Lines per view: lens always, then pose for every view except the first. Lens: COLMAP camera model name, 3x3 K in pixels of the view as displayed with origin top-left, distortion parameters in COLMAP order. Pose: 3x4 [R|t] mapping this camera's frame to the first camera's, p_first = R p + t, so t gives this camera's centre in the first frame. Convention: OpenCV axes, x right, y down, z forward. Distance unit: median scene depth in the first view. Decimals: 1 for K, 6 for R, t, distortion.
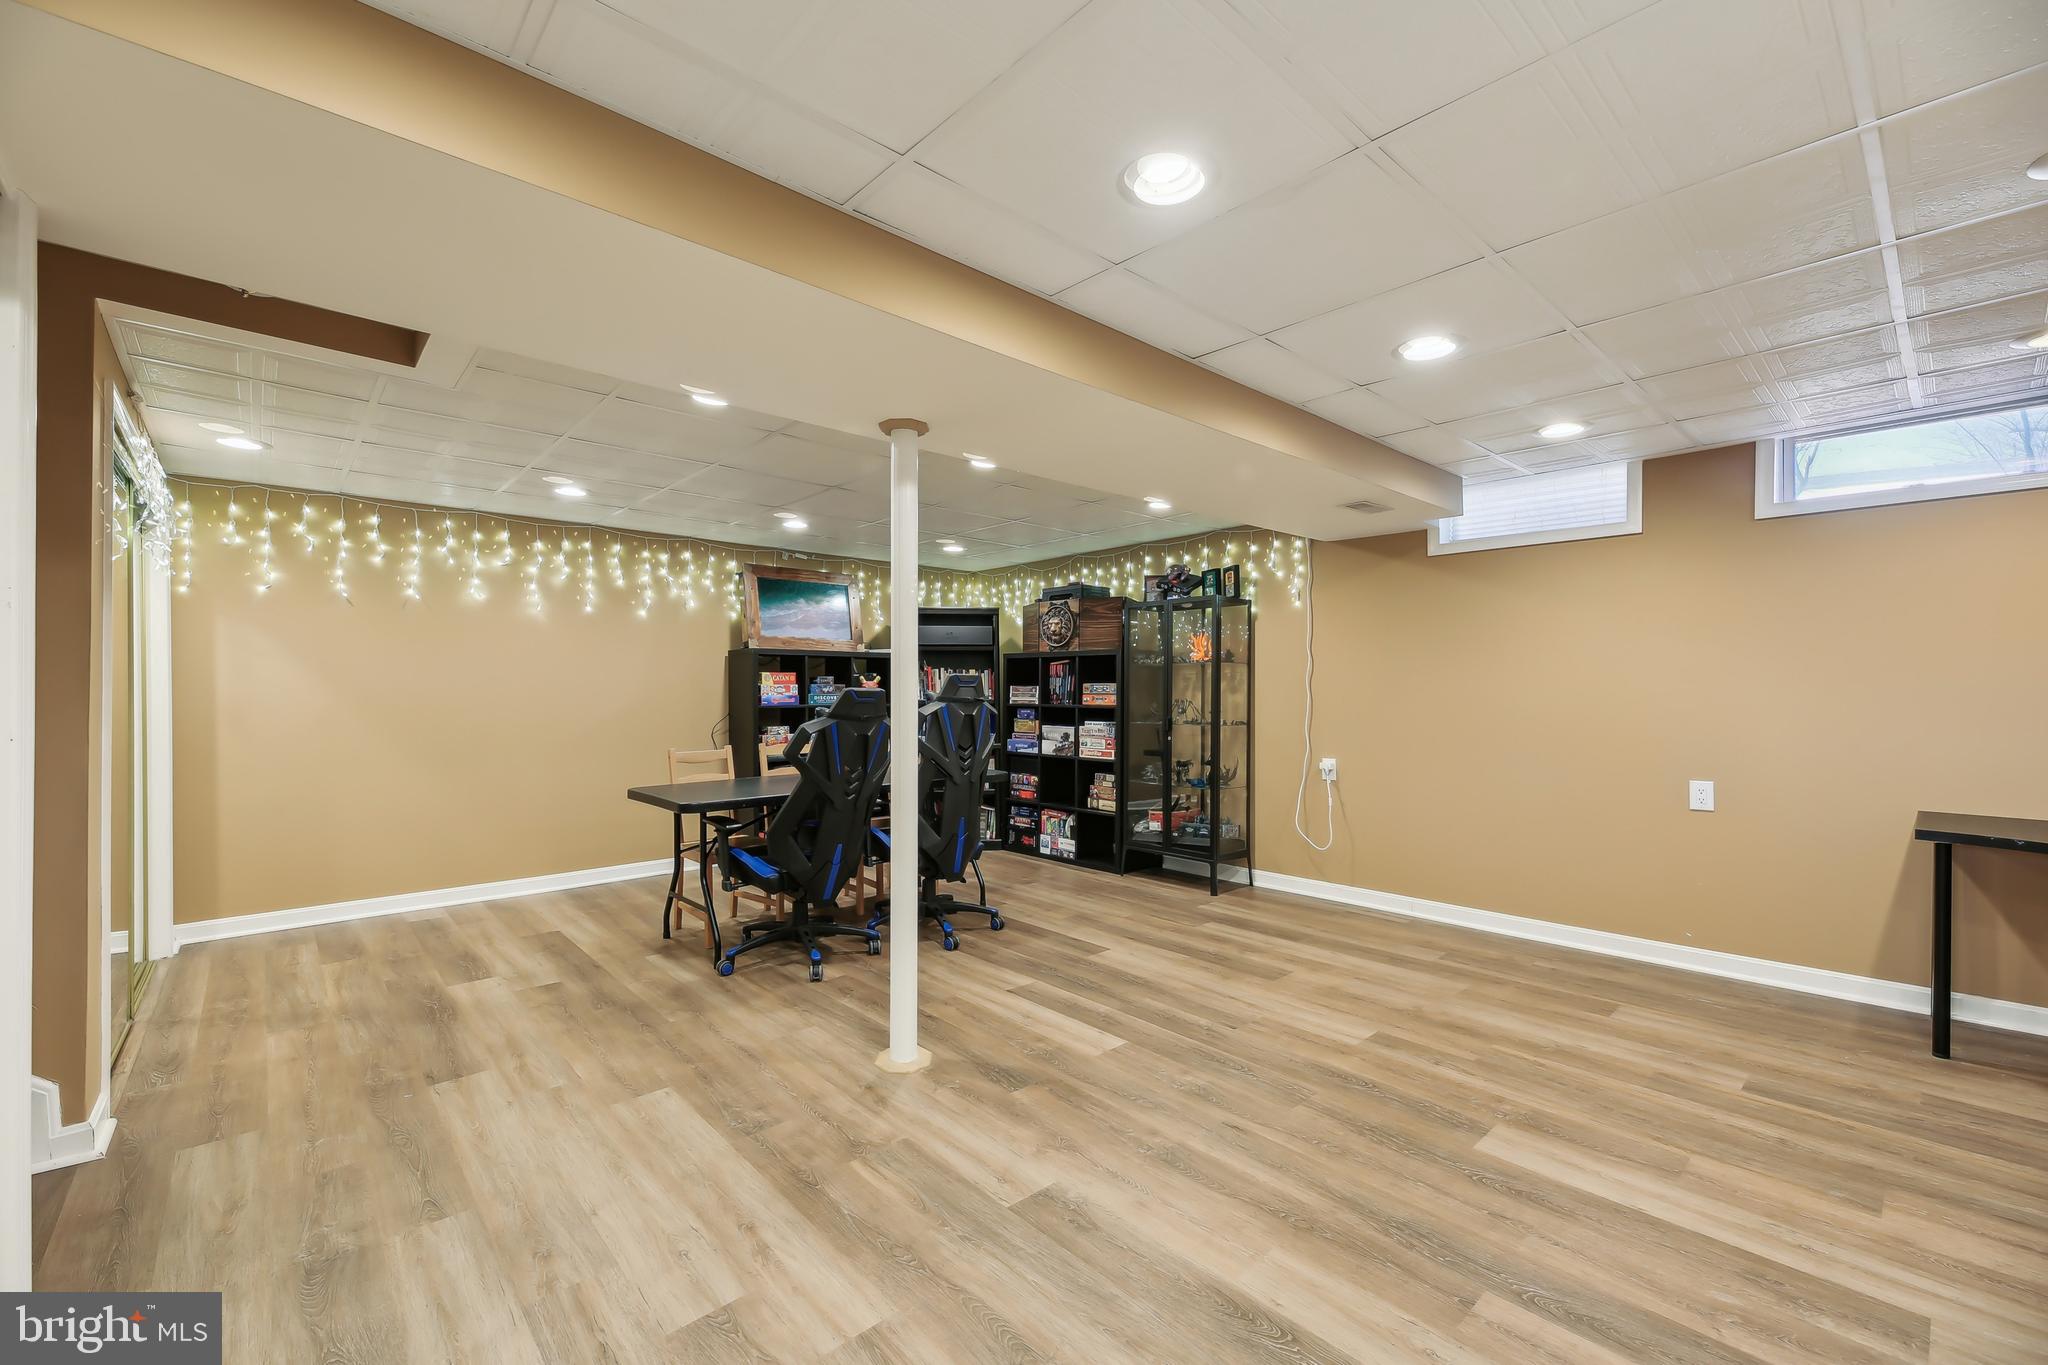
lens RADIAL K [[844.9, 0, 1011.5], [0, 844.9, 690.1], [0, 0, 1]] dist [0.002172, -0.000895]
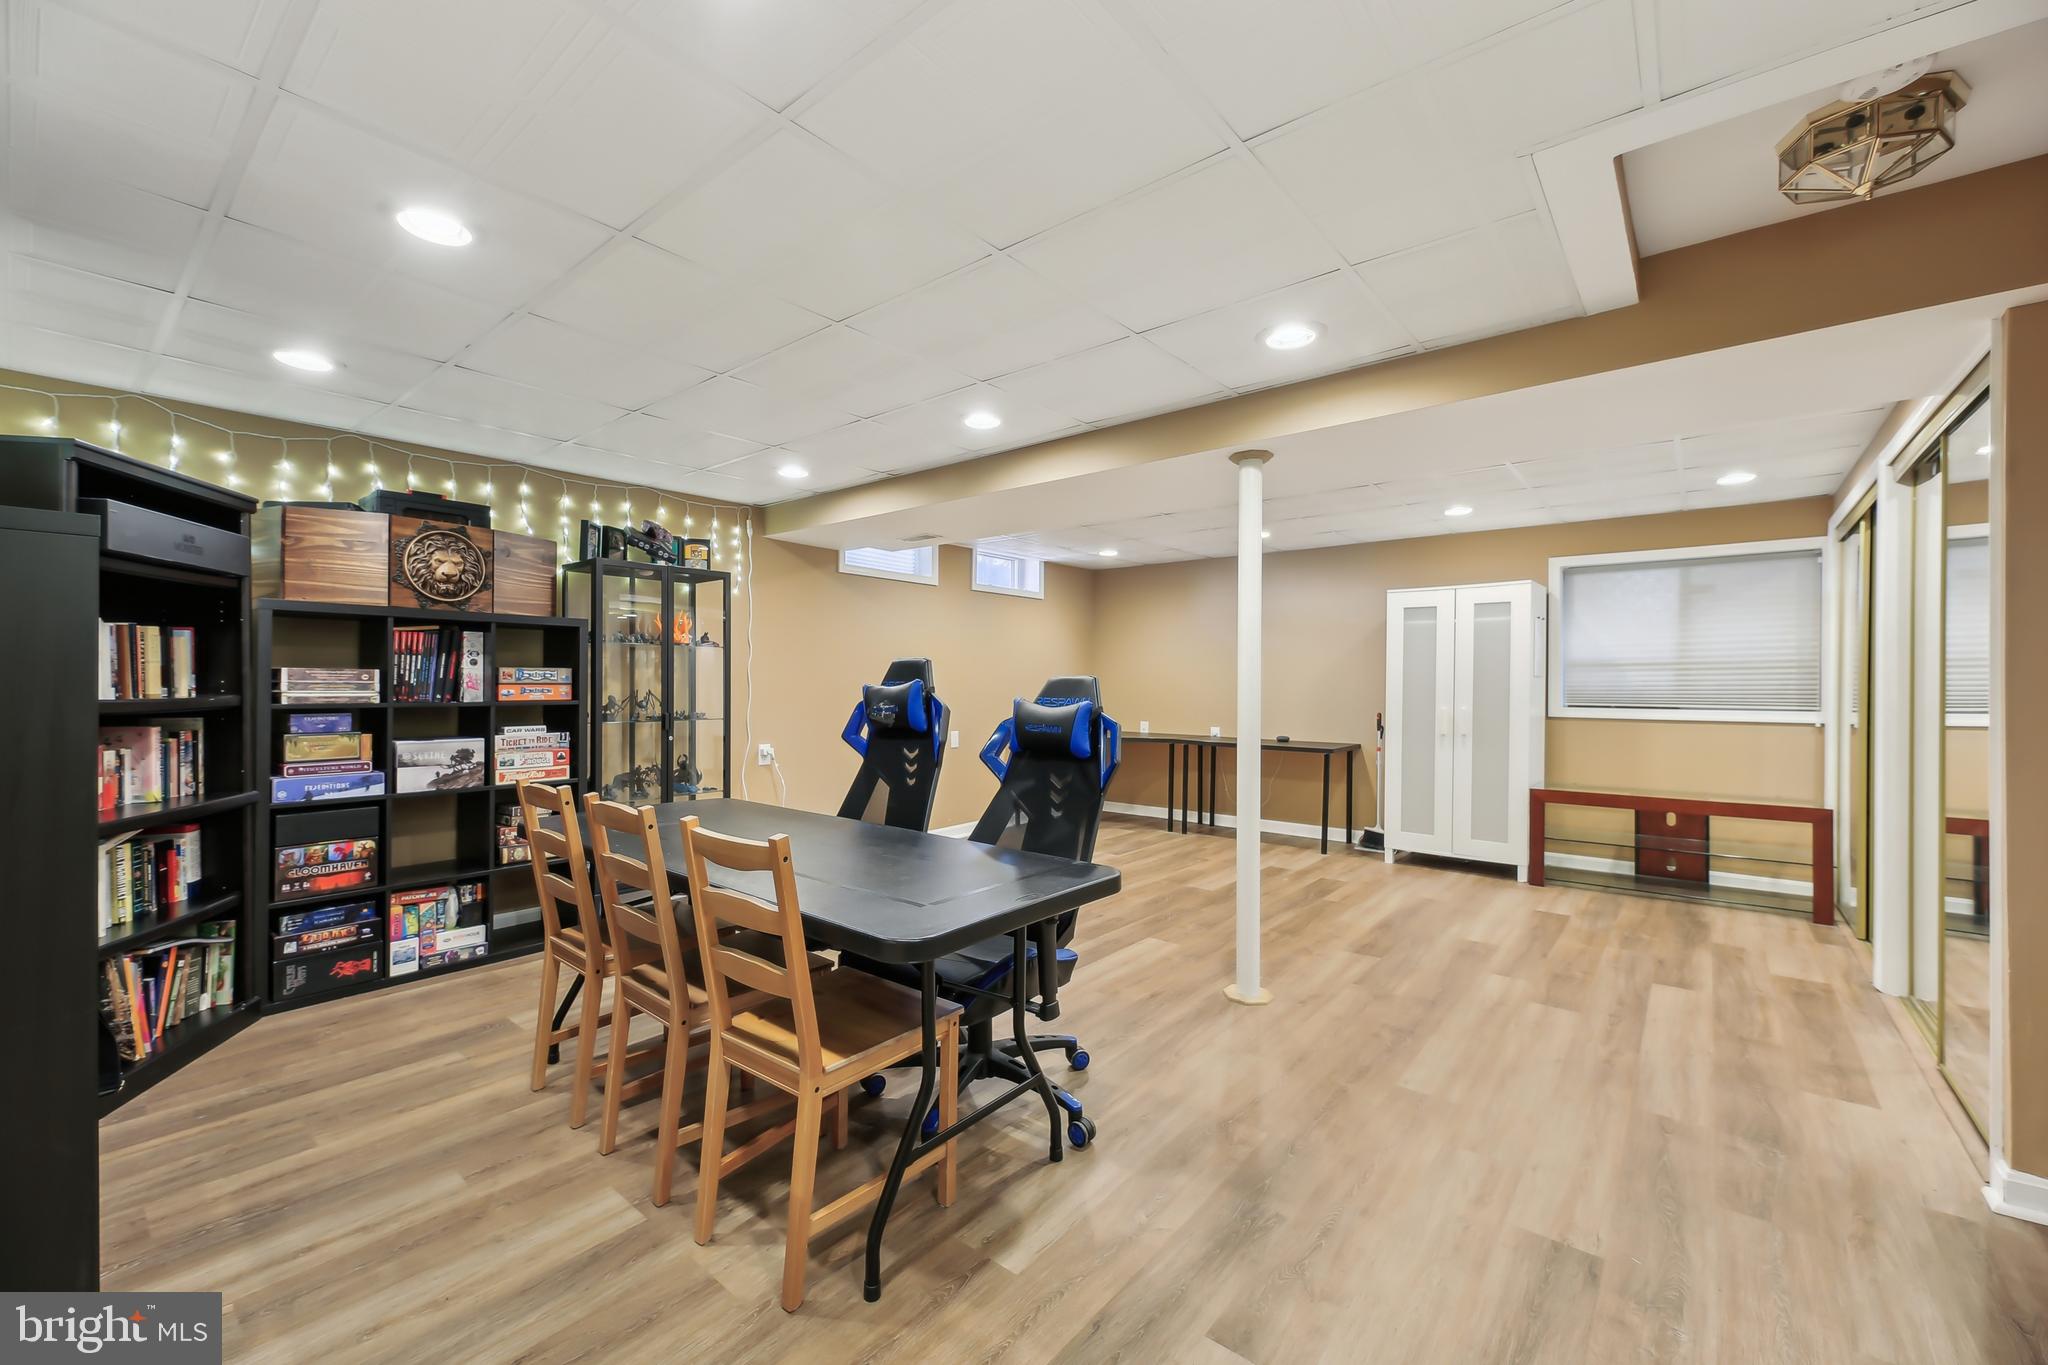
lens RADIAL K [[844.9, 0, 1009.6], [0, 844.9, 685.9], [0, 0, 1]] dist [0.002172, -0.000895]
pose [[-0.160755, -0.004294, 0.986985, -0.588098], [-0.002905, 0.999988, 0.003877, 0.002679], [-0.986990, -0.002244, -0.160765, 0.725550]]
